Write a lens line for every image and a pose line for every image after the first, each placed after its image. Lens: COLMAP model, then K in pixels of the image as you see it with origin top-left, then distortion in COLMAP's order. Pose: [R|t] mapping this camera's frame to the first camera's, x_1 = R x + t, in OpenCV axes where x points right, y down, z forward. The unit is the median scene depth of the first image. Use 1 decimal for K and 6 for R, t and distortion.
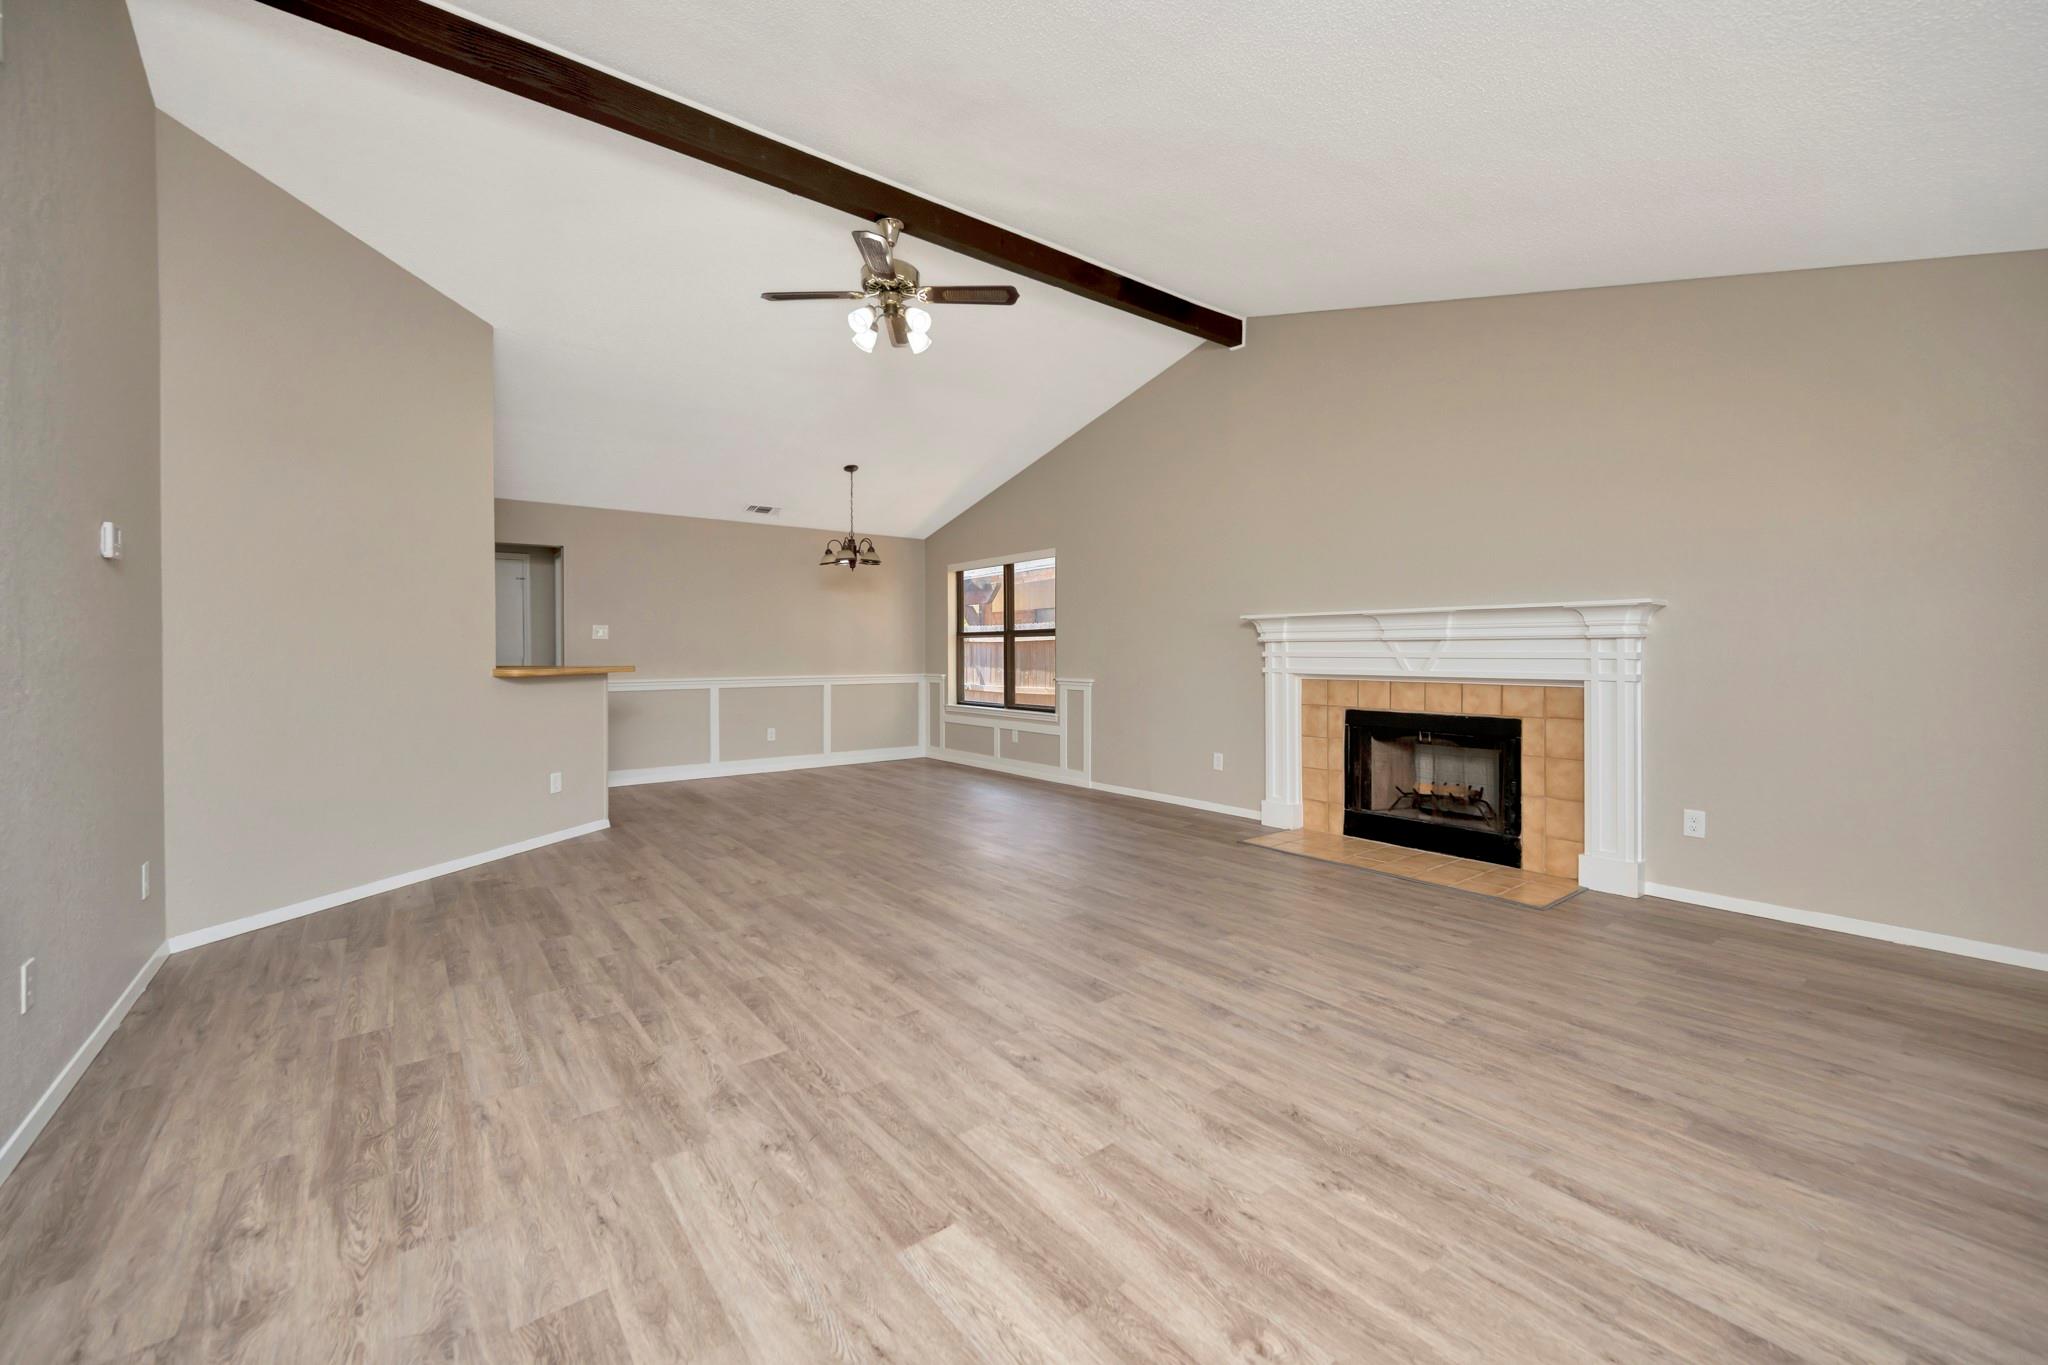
lens RADIAL K [[810.3, 0, 1025.0], [0, 810.3, 649.3], [0, 0, 1]] dist [-0.004053, 0.000352]
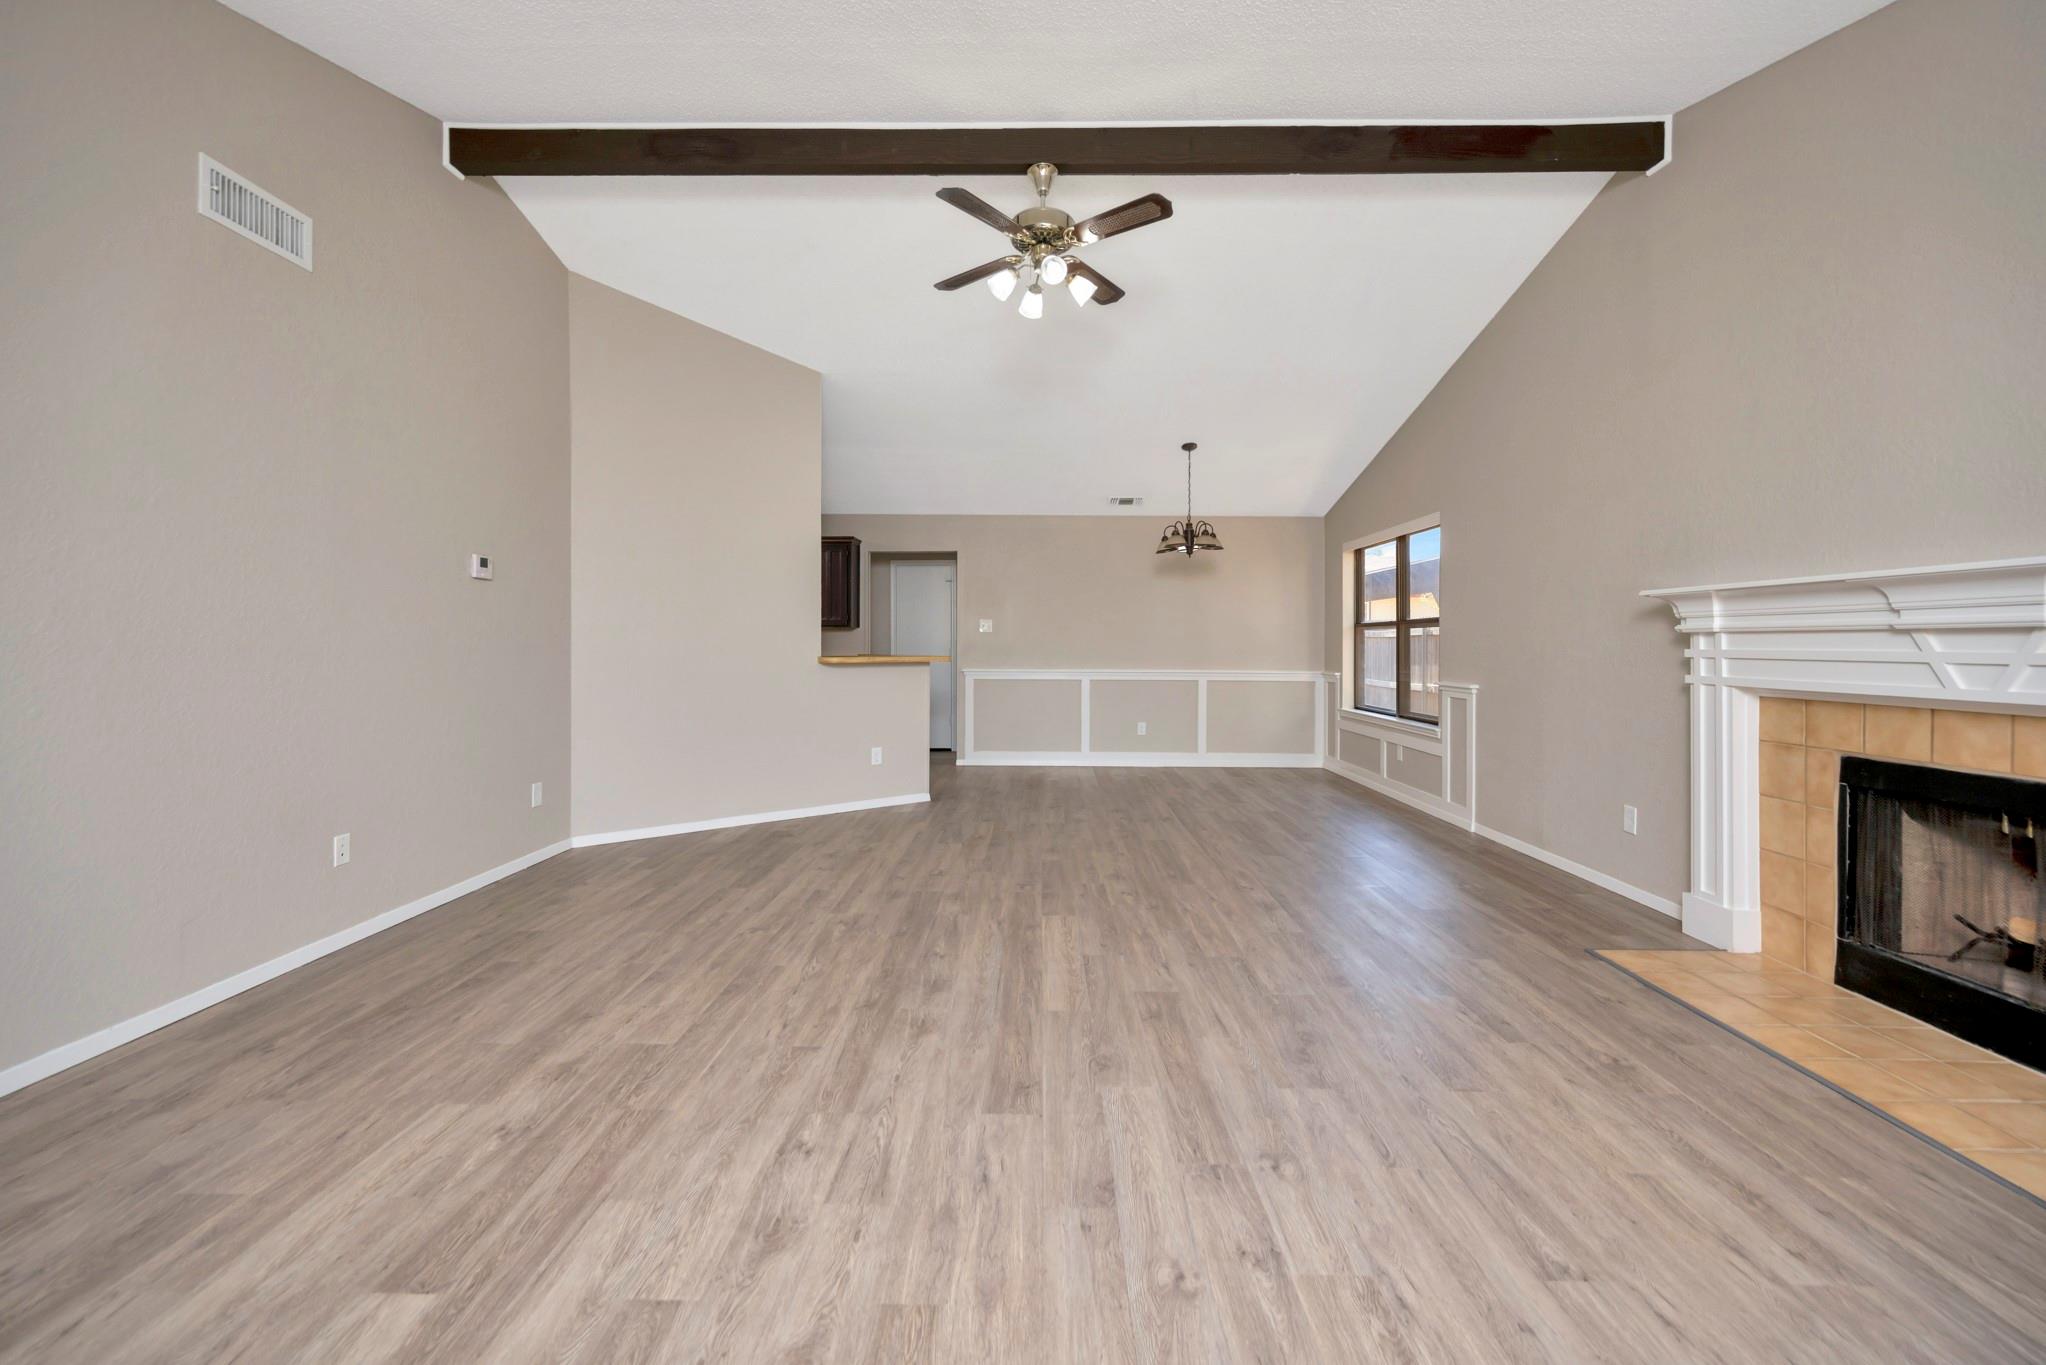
lens RADIAL K [[809.5, 0, 1033.8], [0, 809.5, 641.0], [0, 0, 1]] dist [-0.004053, 0.000352]
pose [[0.781684, 0.004288, -0.623660, 0.339283], [-0.005621, 0.999984, -0.000169, -0.000662], [0.623649, 0.003638, 0.781696, 0.253675]]
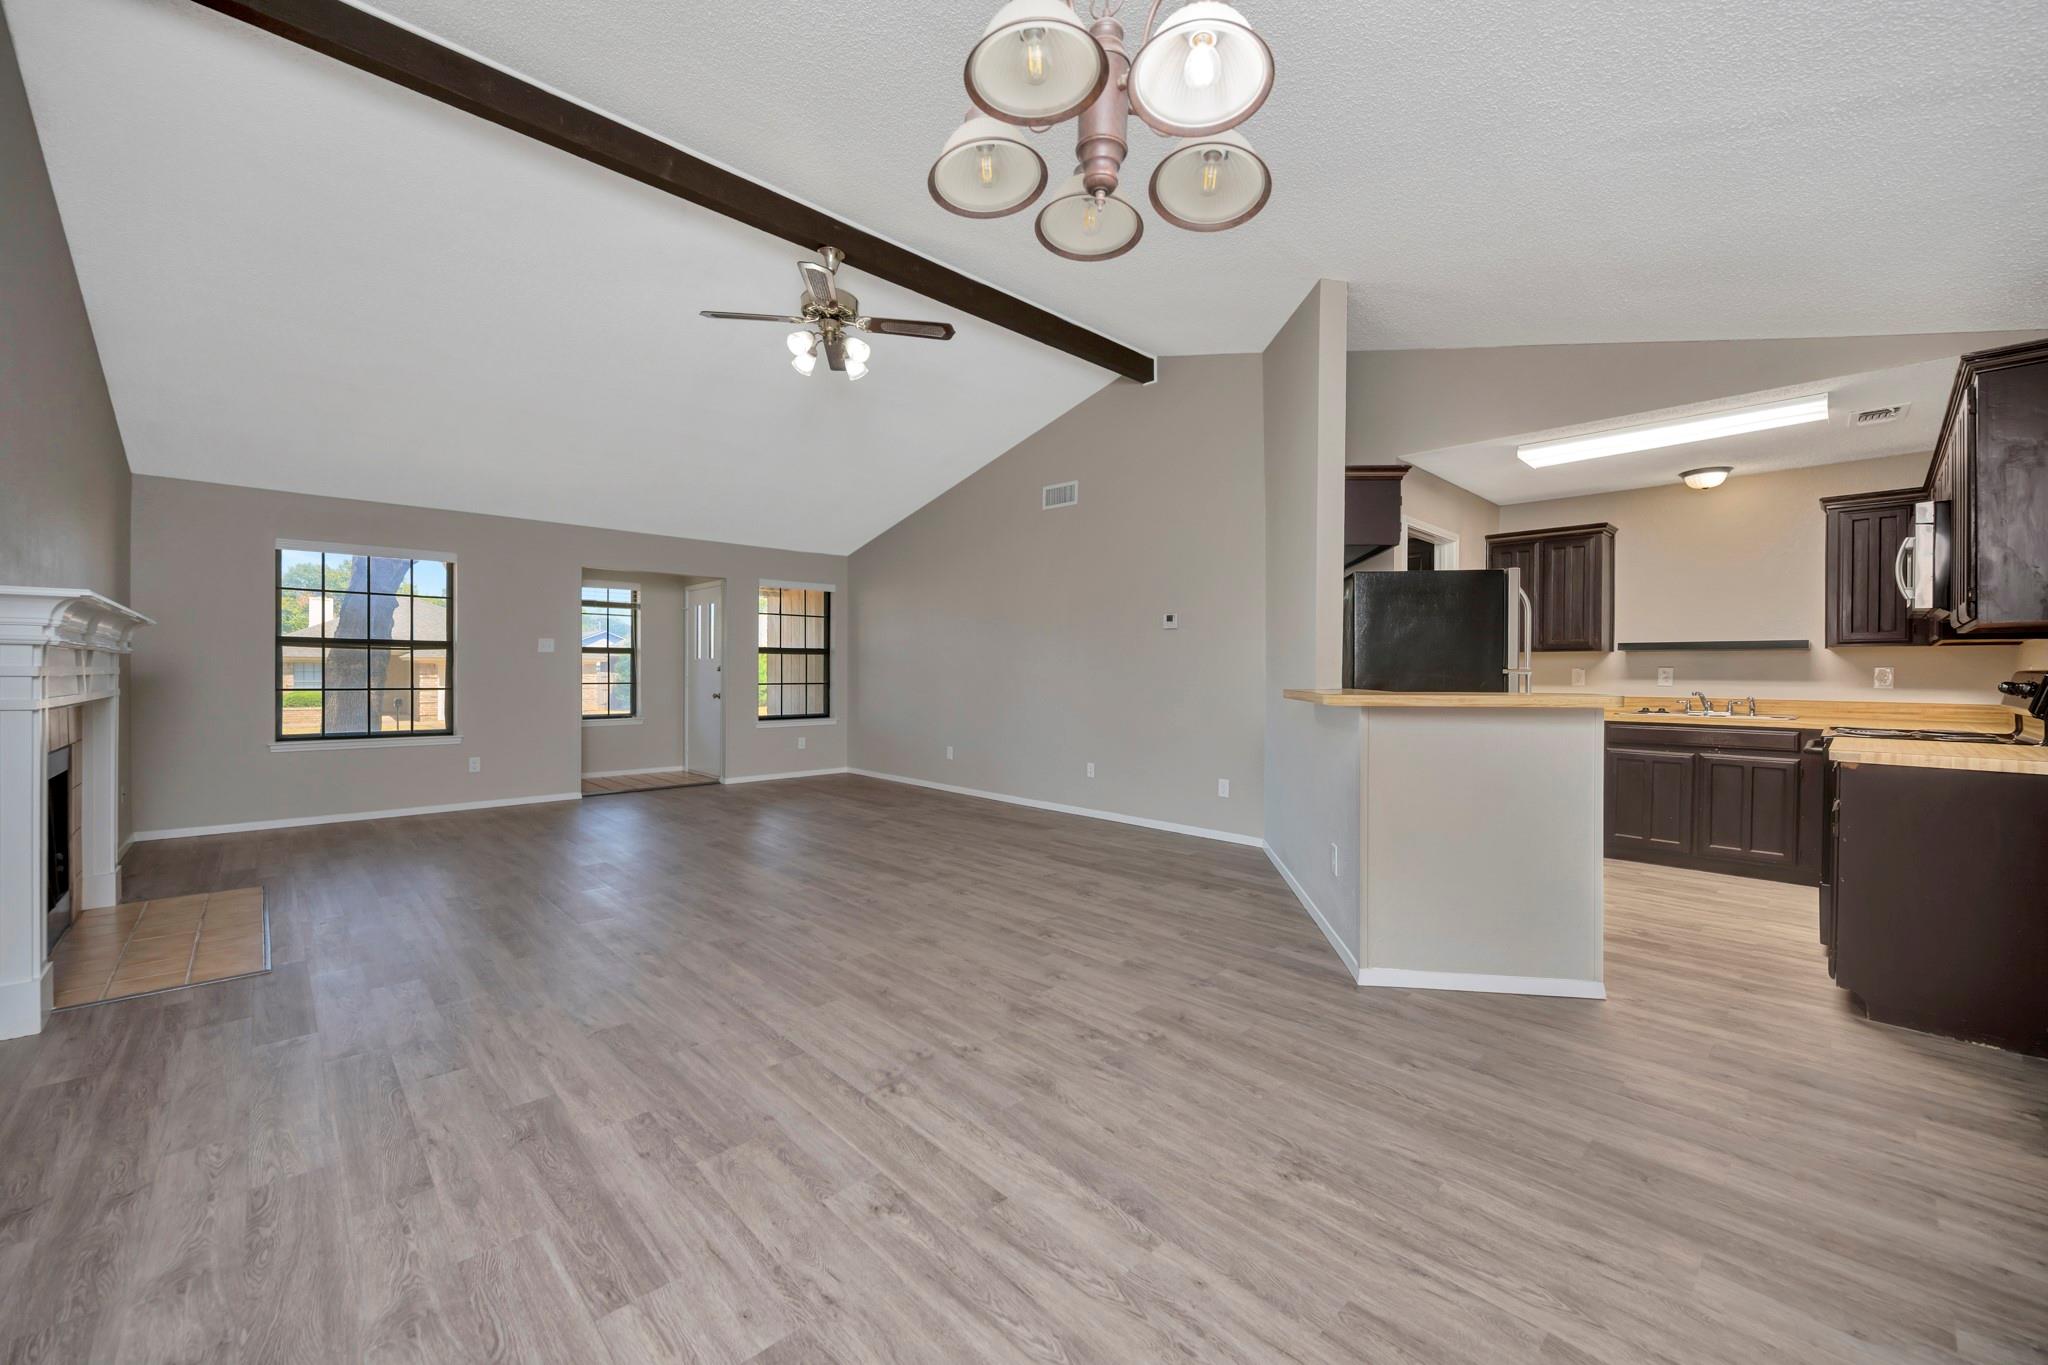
lens RADIAL K [[810.3, 0, 1020.3], [0, 810.3, 674.4], [0, 0, 1]] dist [-0.004053, 0.000352]
pose [[-0.995994, 0.000045, -0.089420, -0.270042], [-0.000037, 1.000000, 0.000915, 0.008605], [0.089420, 0.000915, -0.995994, 1.777674]]
